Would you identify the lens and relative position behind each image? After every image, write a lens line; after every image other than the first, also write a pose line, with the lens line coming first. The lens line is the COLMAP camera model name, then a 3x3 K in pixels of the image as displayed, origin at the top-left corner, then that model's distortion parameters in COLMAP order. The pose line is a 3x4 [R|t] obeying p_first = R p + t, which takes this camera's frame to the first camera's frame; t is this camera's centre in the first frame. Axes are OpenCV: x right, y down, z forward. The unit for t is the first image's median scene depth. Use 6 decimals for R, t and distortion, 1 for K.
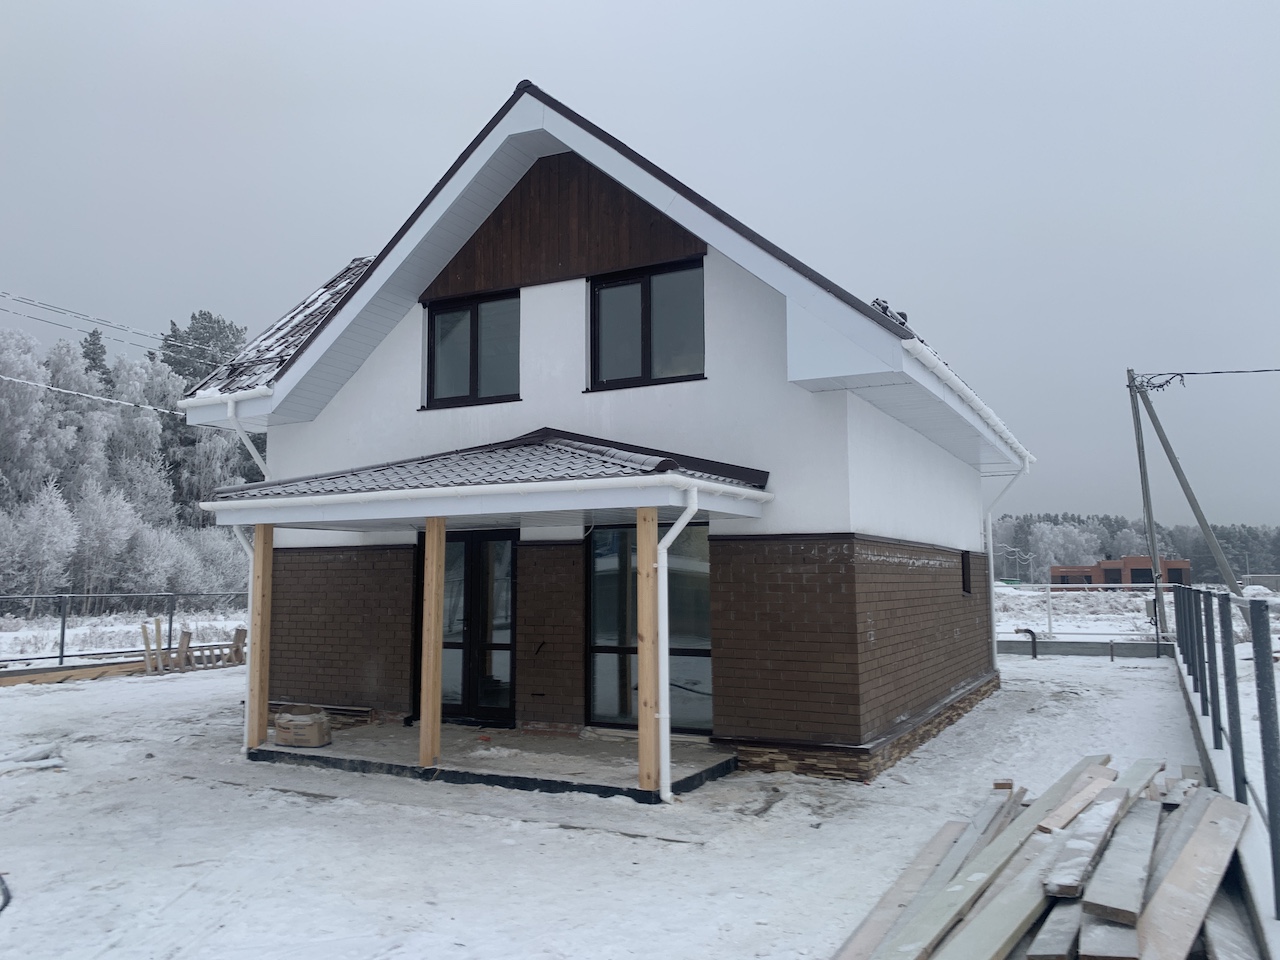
lens RADIAL K [[976.4, 0, 635.5], [0, 976.4, 476.7], [0, 0, 1]] dist [0.030358, -0.028238]
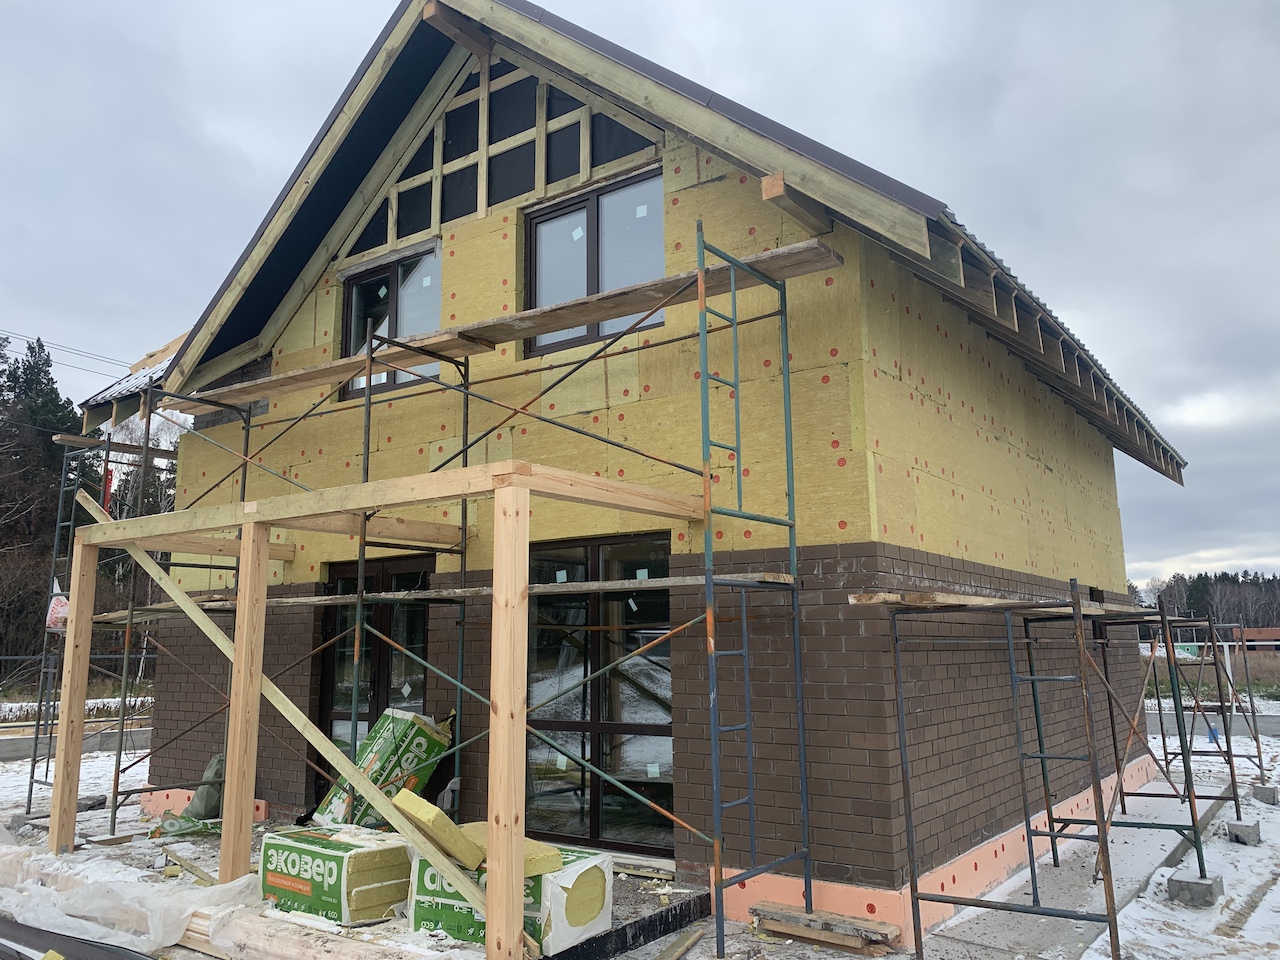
lens RADIAL K [[976.4, 0, 641.1], [0, 976.4, 480.9], [0, 0, 1]] dist [0.030358, -0.028238]
pose [[0.990538, -0.028103, -0.134329, 0.148087], [0.019605, 0.997746, -0.064170, 0.053158], [0.135830, 0.060930, 0.988857, 0.326737]]
